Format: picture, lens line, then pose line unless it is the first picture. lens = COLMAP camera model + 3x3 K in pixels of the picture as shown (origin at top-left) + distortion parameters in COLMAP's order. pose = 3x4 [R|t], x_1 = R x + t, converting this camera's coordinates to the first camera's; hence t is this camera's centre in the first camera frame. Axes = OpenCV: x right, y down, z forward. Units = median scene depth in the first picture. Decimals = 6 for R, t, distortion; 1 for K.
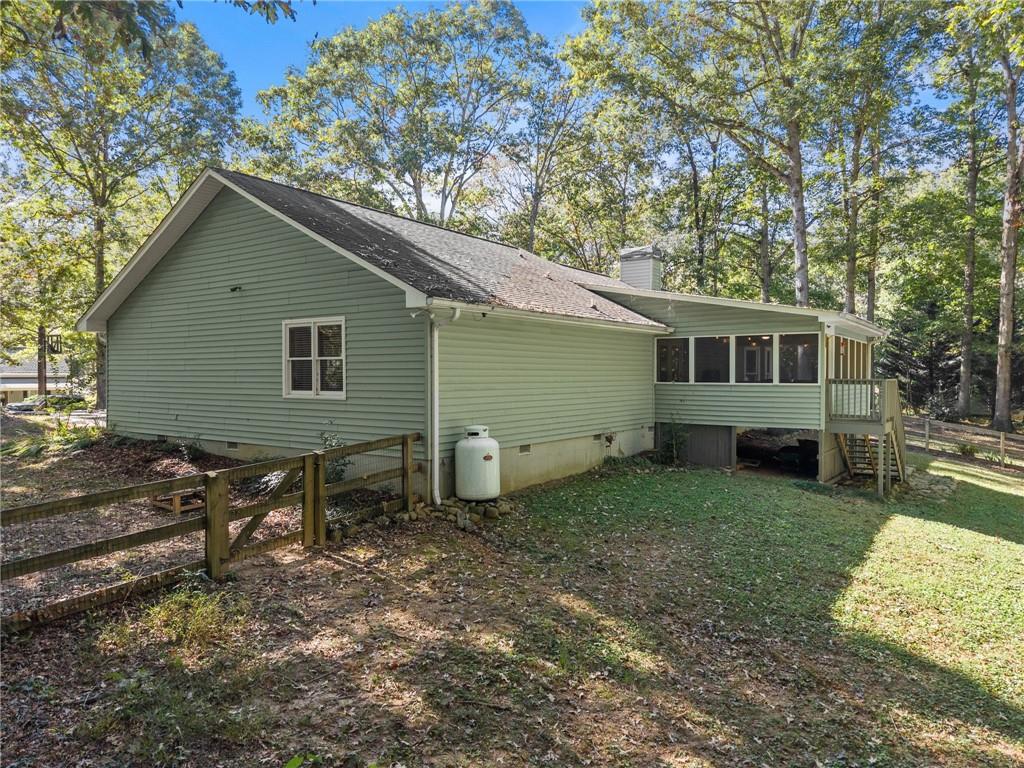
lens RADIAL K [[682.0, 0, 512.0], [0, 682.0, 384.0], [0, 0, 1]] dist [0.029276, -0.029132]
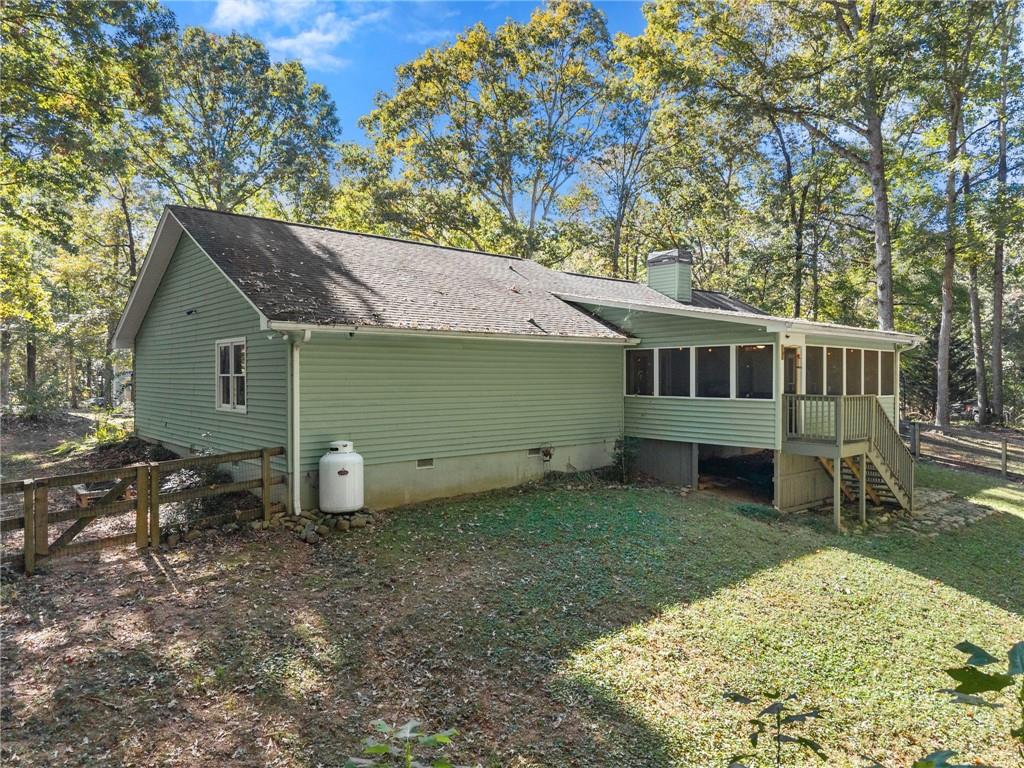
lens RADIAL K [[682.0, 0, 512.0], [0, 682.0, 384.0], [0, 0, 1]] dist [0.029276, -0.029132]
pose [[0.971813, 0.003306, -0.235729, 0.365454], [-0.003753, 0.999992, -0.001447, -0.020861], [0.235722, 0.002291, 0.971818, 0.031940]]
